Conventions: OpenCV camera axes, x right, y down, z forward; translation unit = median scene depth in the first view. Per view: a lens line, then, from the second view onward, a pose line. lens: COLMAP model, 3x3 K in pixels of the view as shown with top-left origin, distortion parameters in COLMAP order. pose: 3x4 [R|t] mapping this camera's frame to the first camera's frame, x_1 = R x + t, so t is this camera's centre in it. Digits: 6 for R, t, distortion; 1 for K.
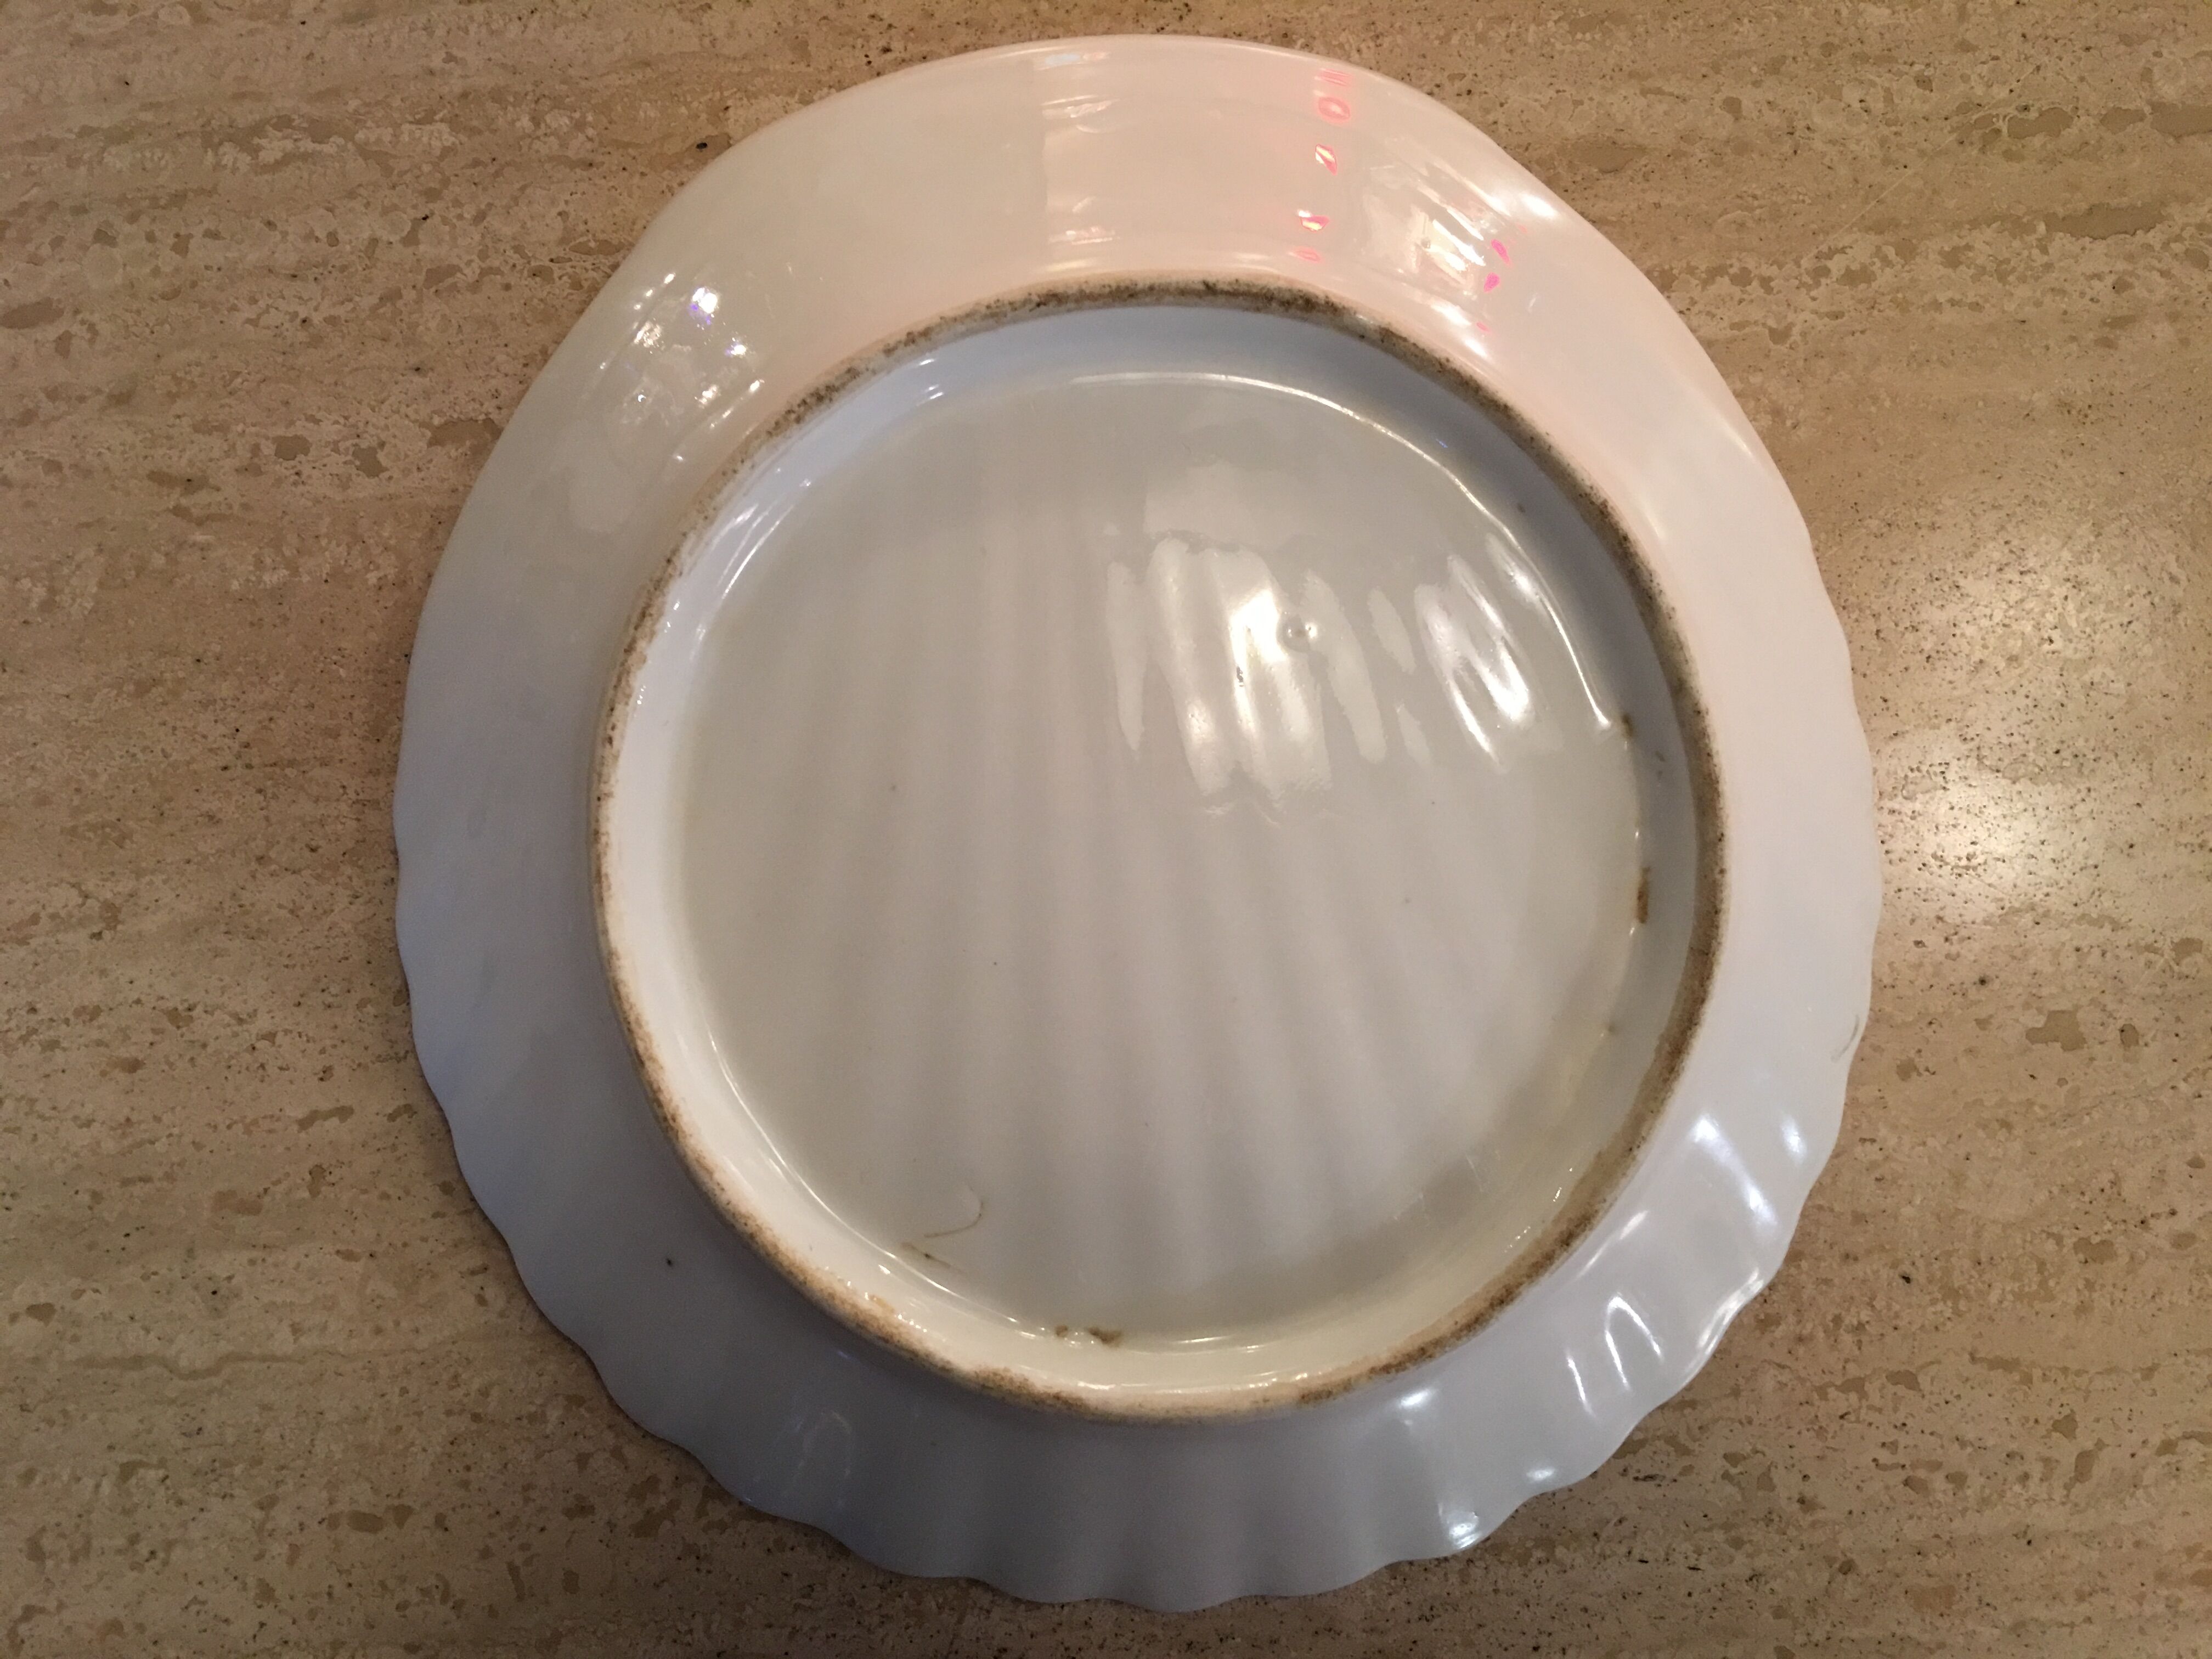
lens RADIAL K [[1982.4, 0, 1103.0], [0, 1982.4, 843.2], [0, 0, 1]] dist [0.077438, -0.170492]
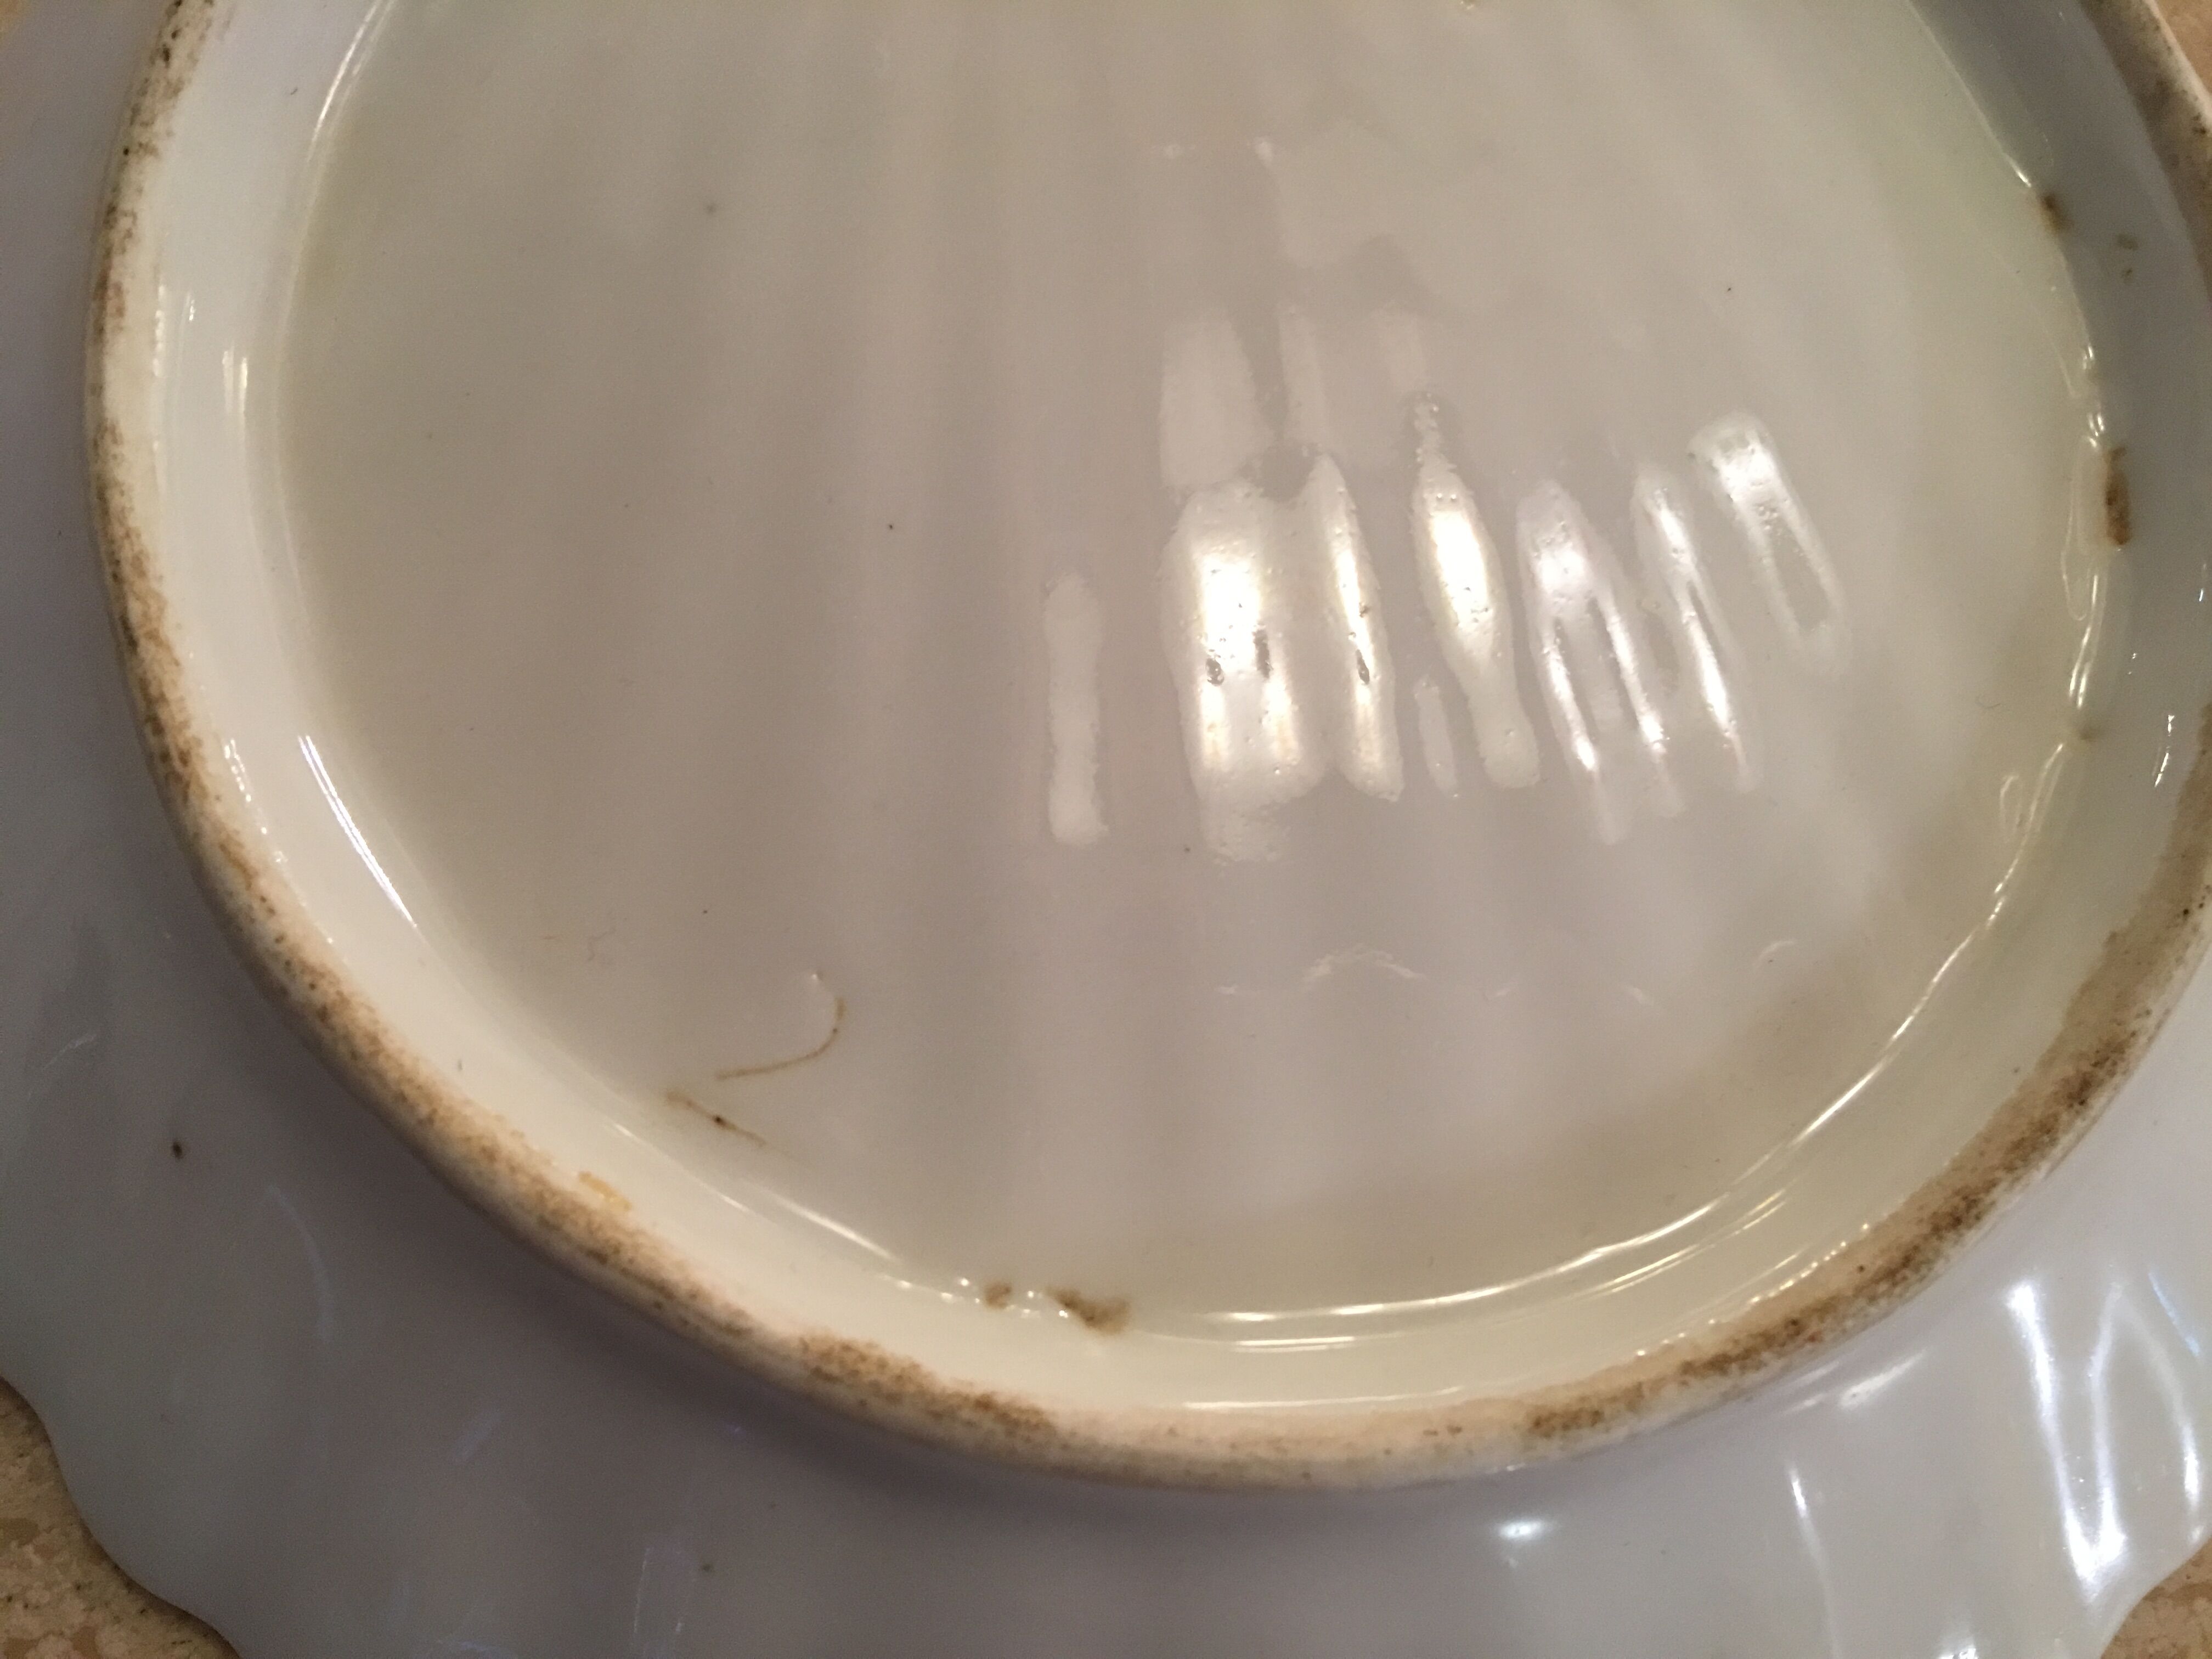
lens RADIAL K [[1982.4, 0, 1098.6], [0, 1982.4, 811.0], [0, 0, 1]] dist [0.077438, -0.170492]
pose [[0.999441, 0.027029, 0.019673, -0.008612], [-0.020899, 0.964468, -0.263372, 0.232142], [-0.026092, 0.262814, 0.964494, 0.469352]]
